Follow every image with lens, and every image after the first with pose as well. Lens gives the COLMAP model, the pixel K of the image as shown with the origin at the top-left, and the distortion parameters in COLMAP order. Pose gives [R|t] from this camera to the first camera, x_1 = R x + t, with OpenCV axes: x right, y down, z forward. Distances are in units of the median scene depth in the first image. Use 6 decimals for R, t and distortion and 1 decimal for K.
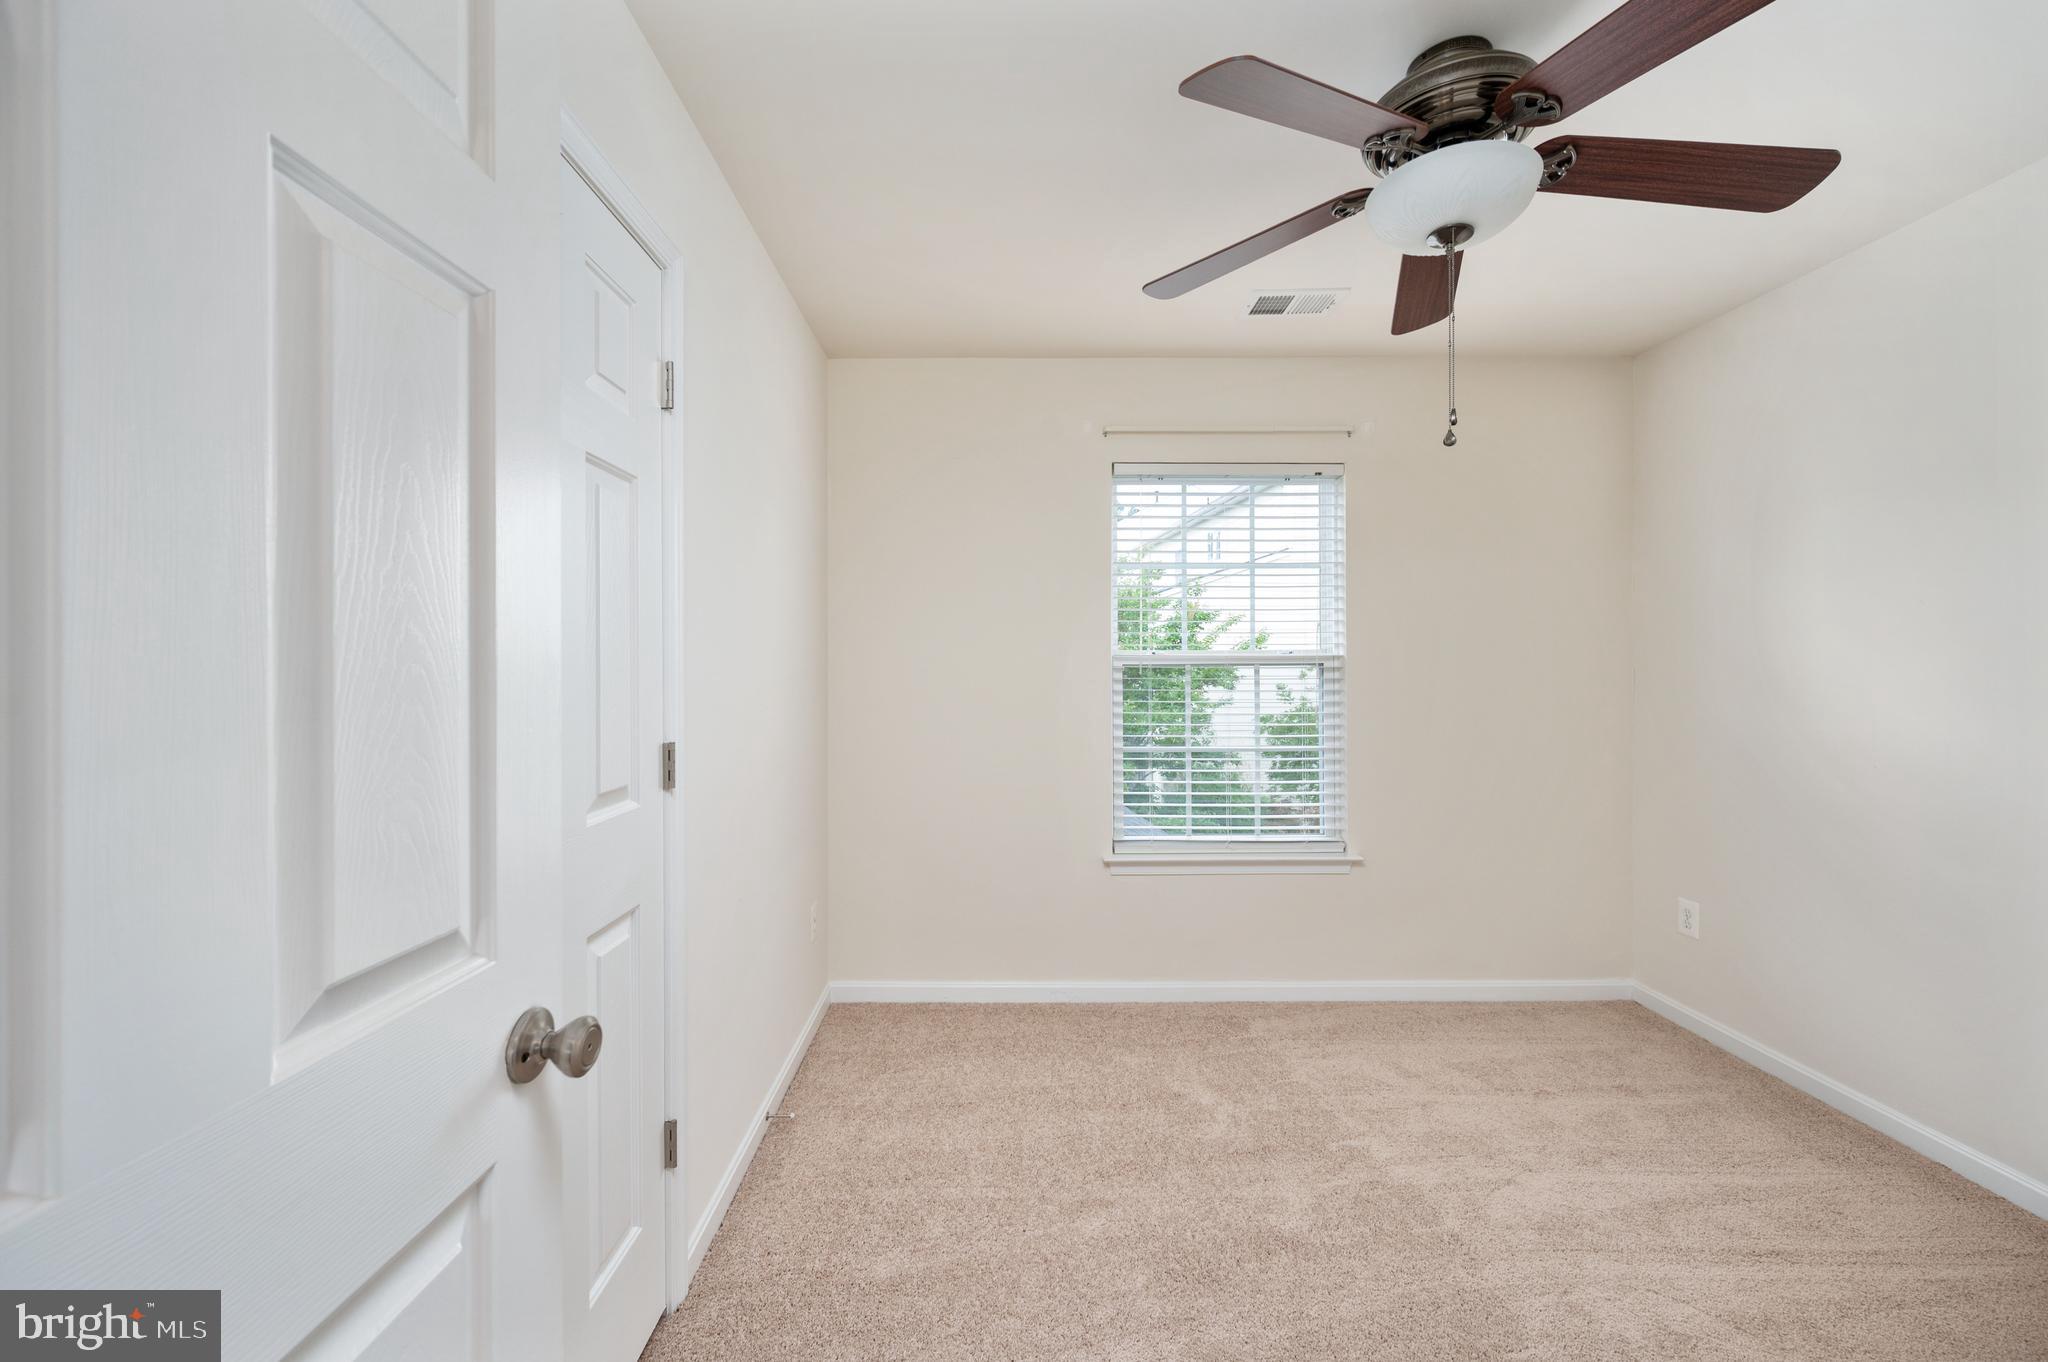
lens RADIAL K [[821.6, 0, 1022.1], [0, 821.6, 669.7], [0, 0, 1]] dist [0.000698, -0.000226]
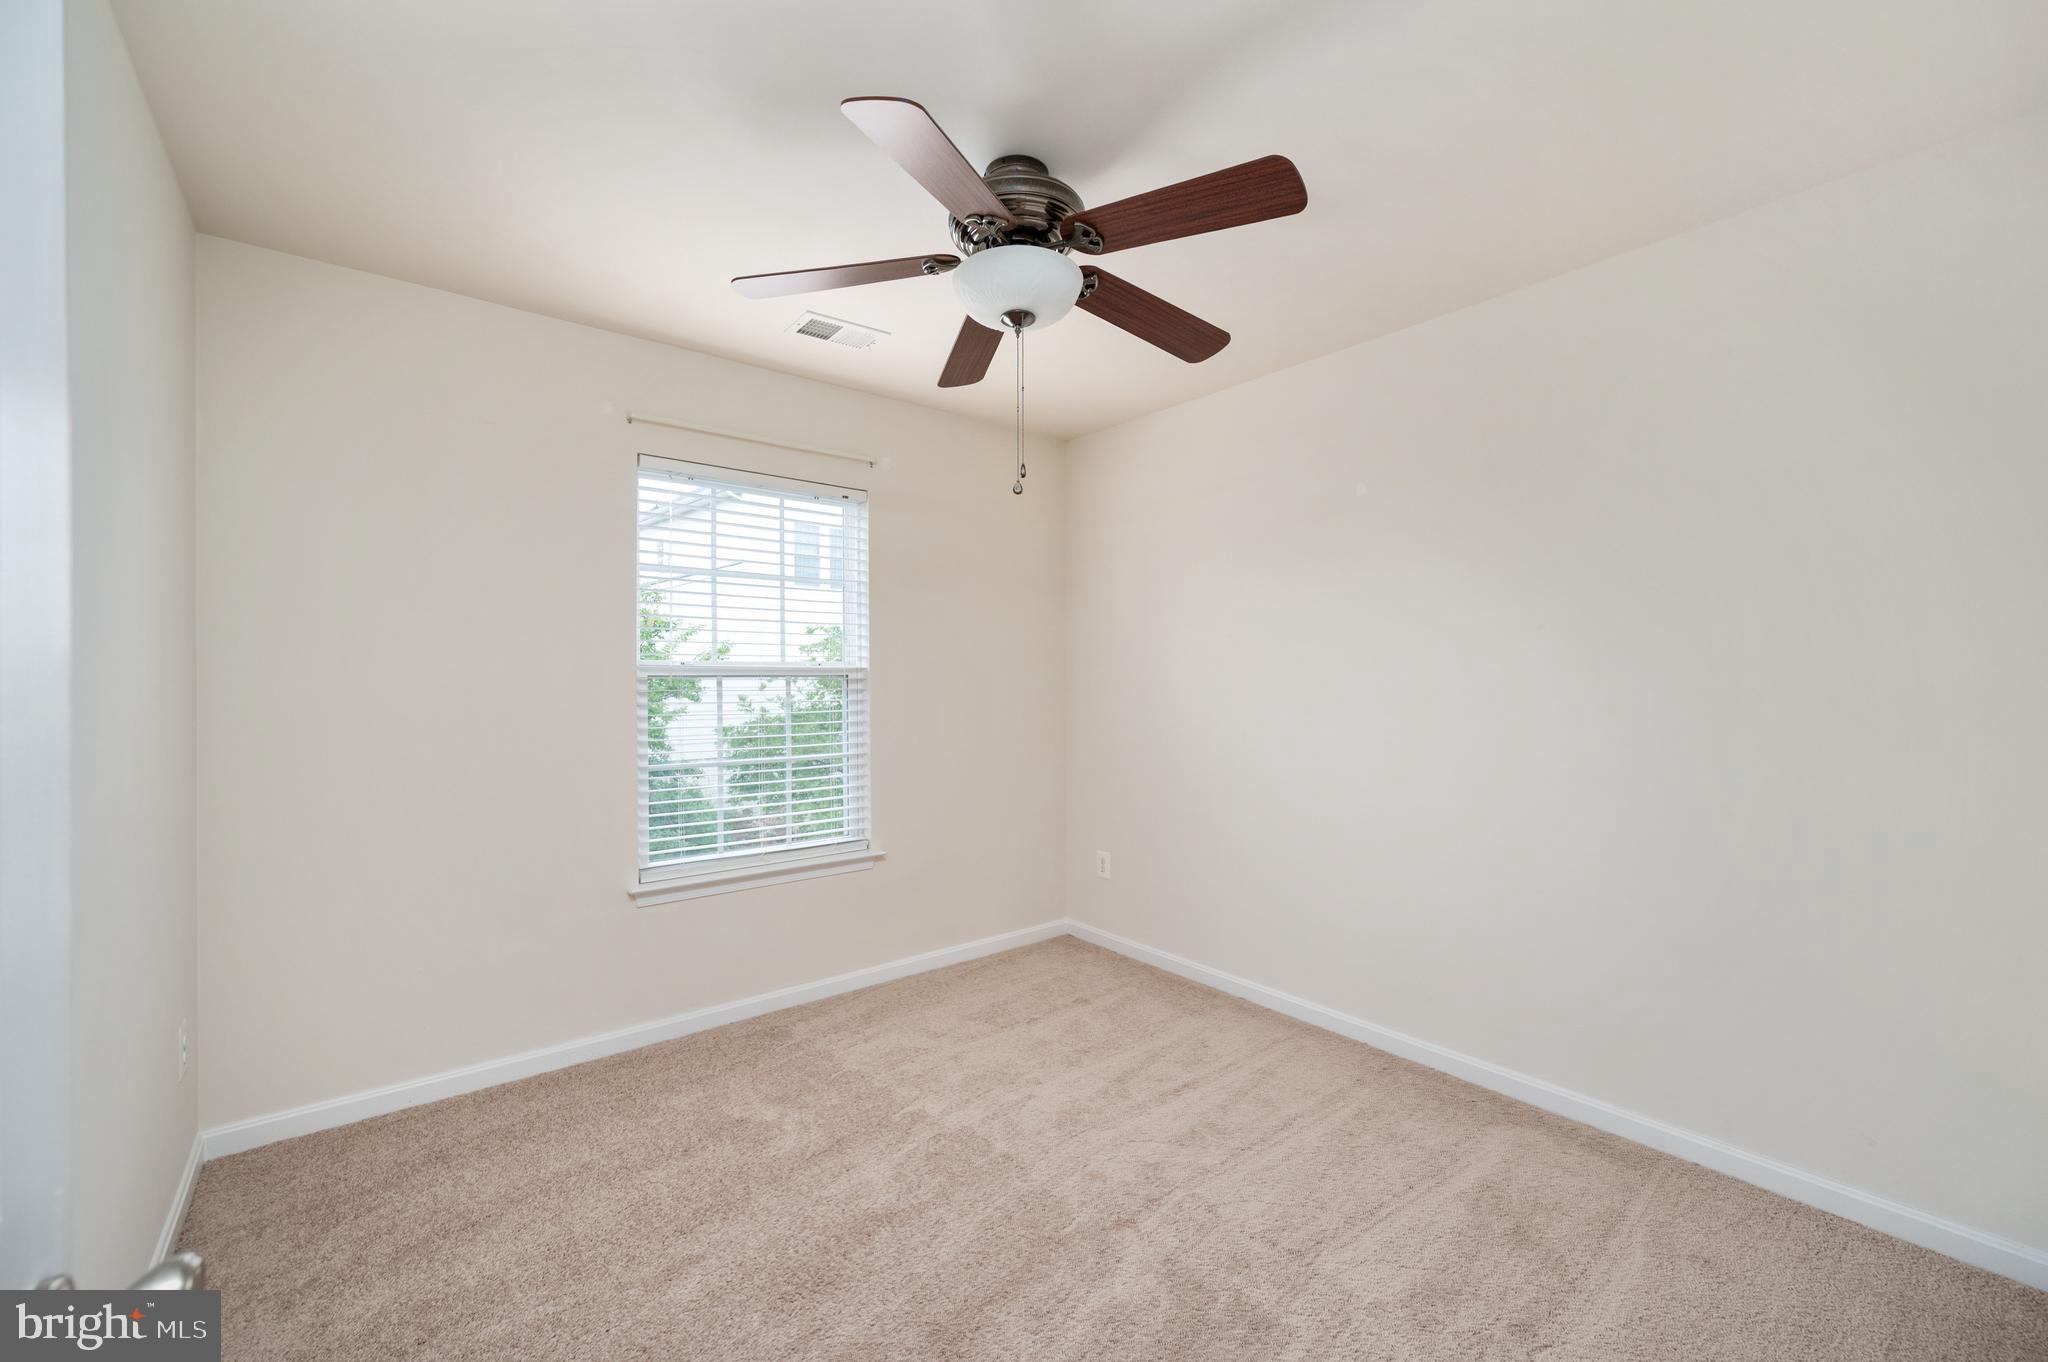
lens RADIAL K [[803.4, 0, 1024.0], [0, 803.4, 681.0], [0, 0, 1]] dist [-0.000864, -0.000378]
pose [[0.787545, -0.001256, 0.616256, -0.124117], [0.001210, 0.999999, 0.000492, -0.000331], [-0.616257, 0.000358, 0.787545, 0.047158]]
